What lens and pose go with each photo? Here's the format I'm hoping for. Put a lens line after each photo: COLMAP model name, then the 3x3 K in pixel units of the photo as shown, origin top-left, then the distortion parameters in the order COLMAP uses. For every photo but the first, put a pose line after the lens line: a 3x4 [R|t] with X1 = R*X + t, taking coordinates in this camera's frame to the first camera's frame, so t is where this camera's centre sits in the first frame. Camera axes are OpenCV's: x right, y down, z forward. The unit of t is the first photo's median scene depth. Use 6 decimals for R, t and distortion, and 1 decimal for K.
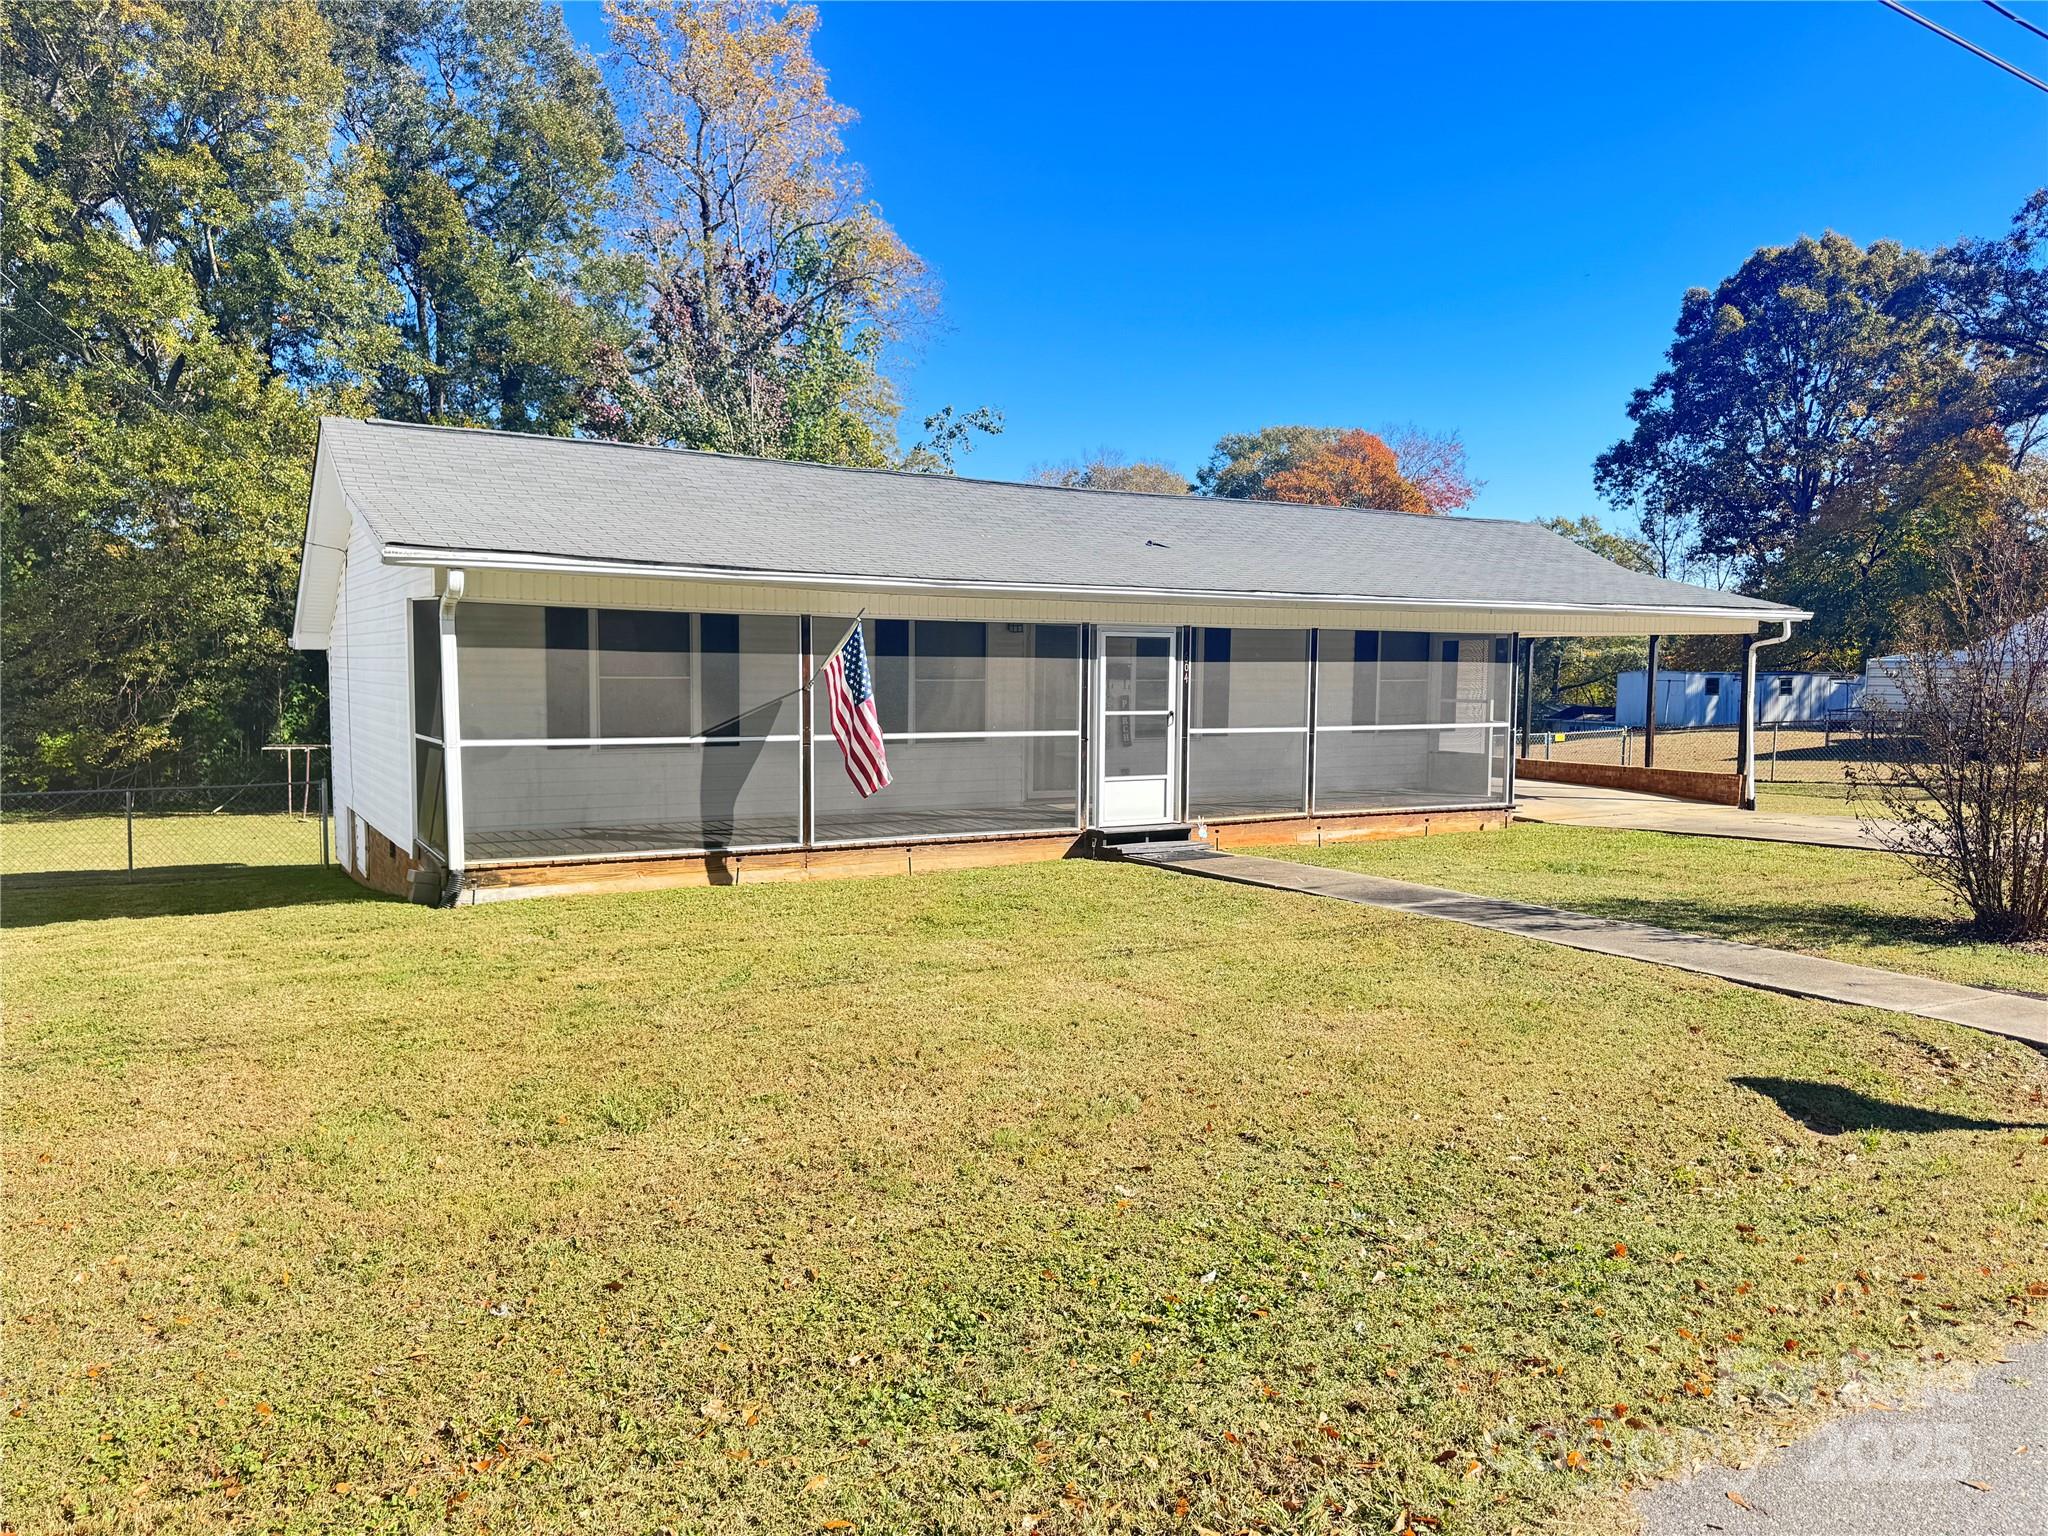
lens RADIAL K [[1445.3, 0, 1024.0], [0, 1445.3, 768.0], [0, 0, 1]] dist [0.142369, -0.244718]
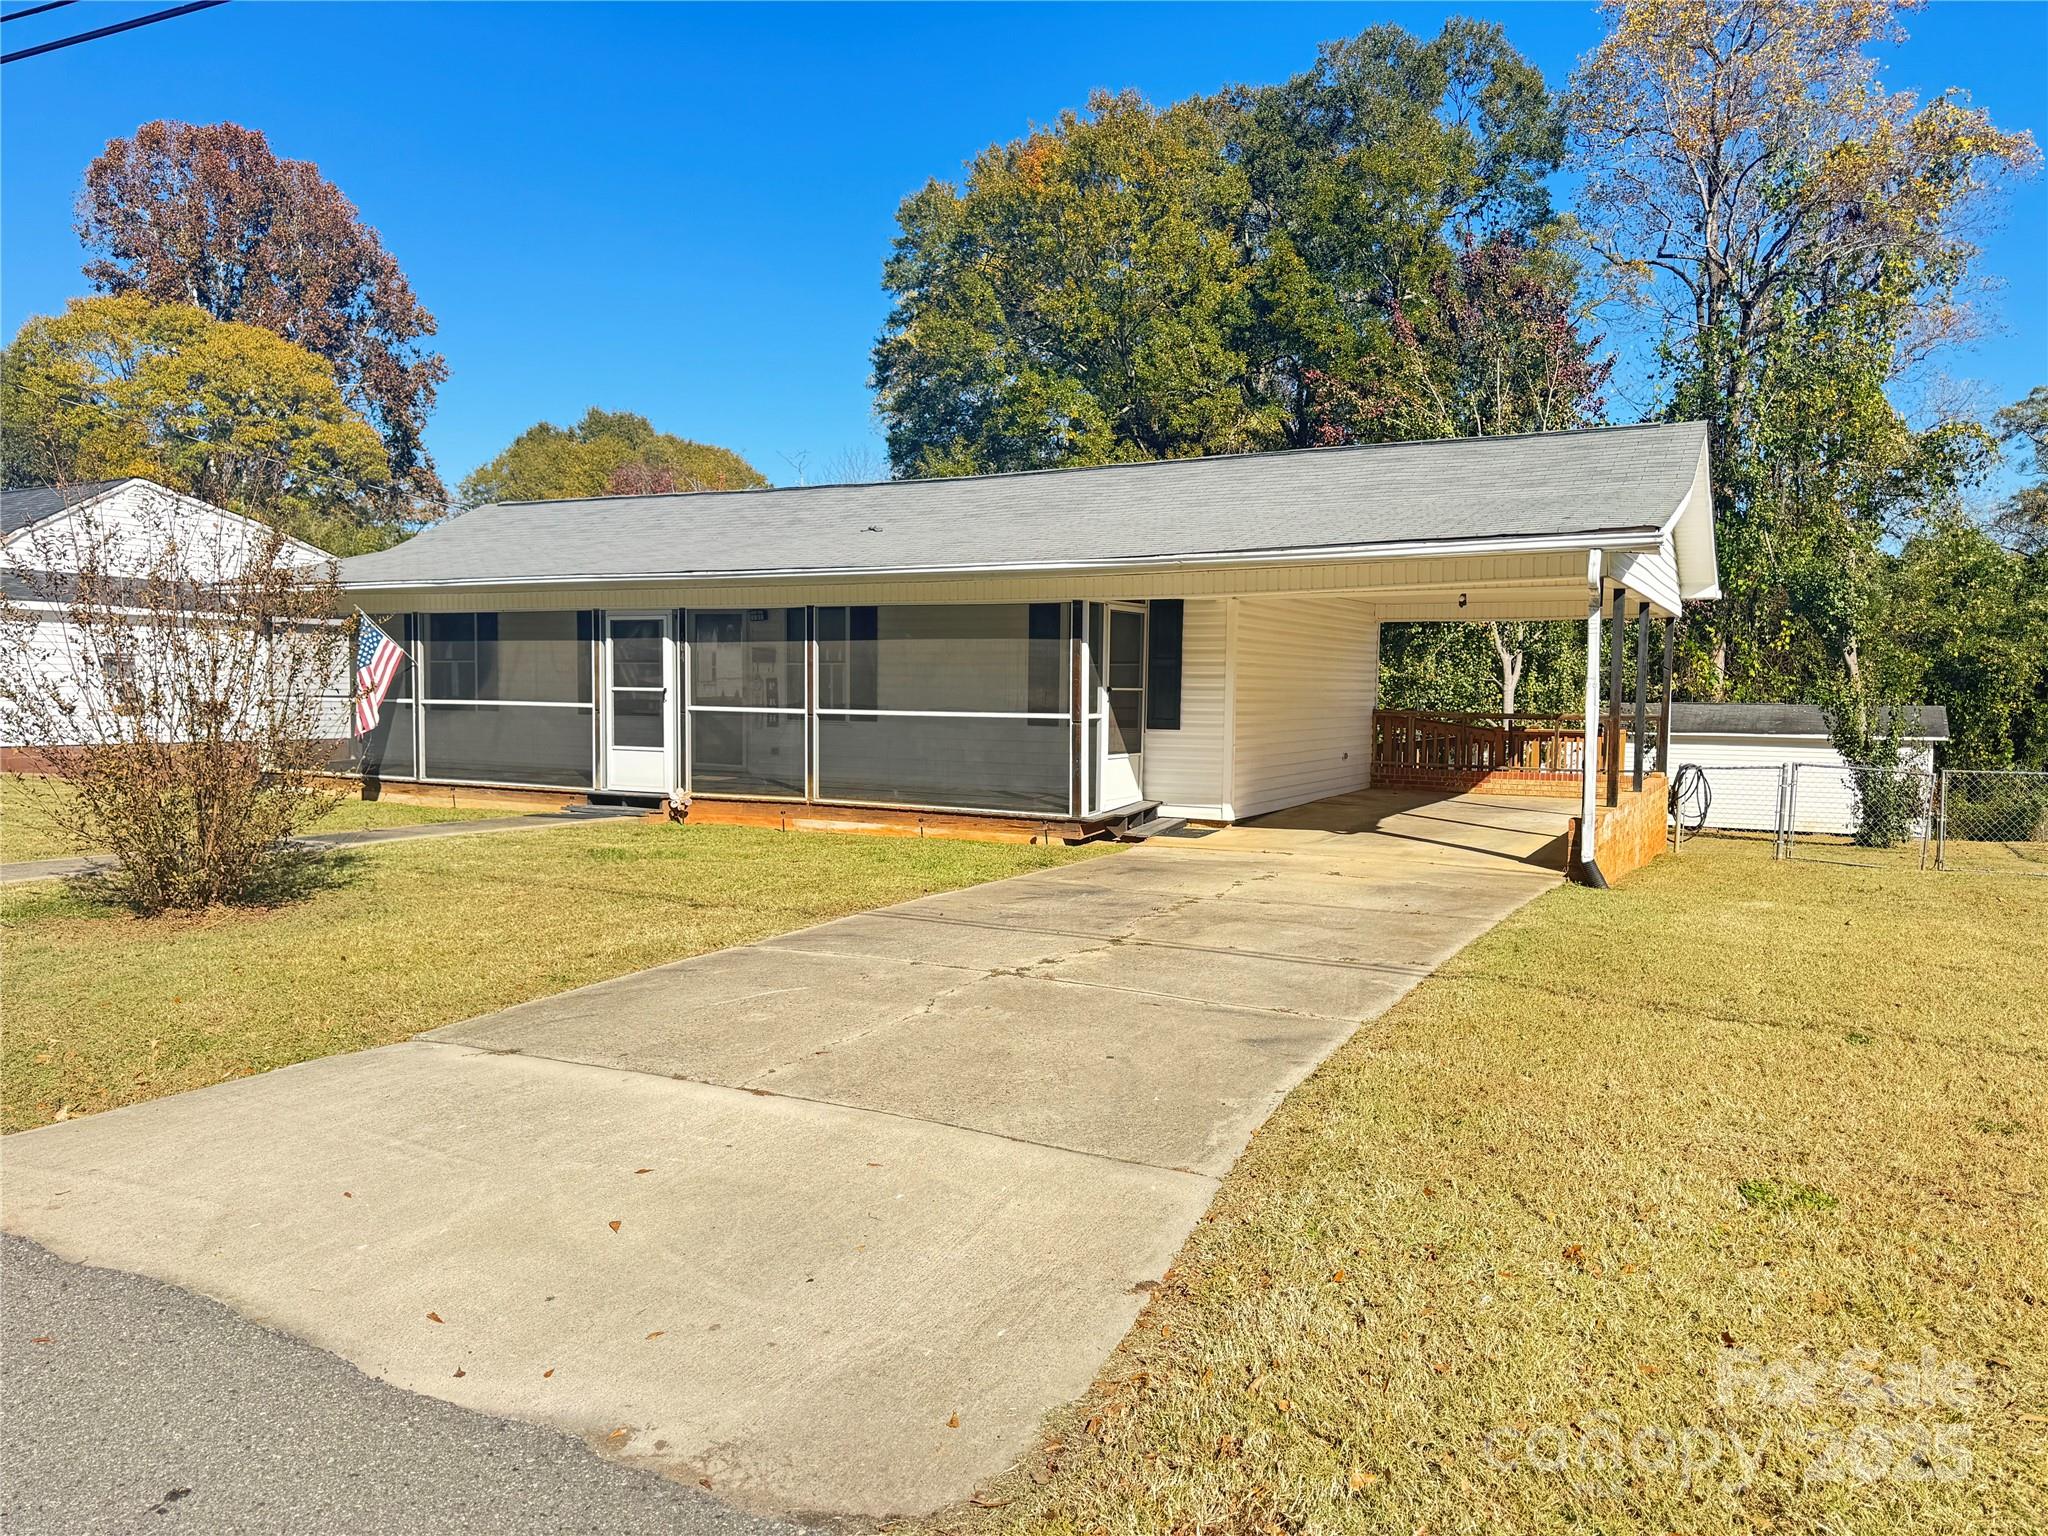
lens RADIAL K [[1445.3, 0, 1024.0], [0, 1445.3, 768.0], [0, 0, 1]] dist [0.142369, -0.244718]
pose [[0.525425, 0.059066, -0.848787, 1.144140], [-0.050320, 0.997999, 0.038300, -0.034867], [0.849350, 0.022587, 0.527346, 0.651184]]
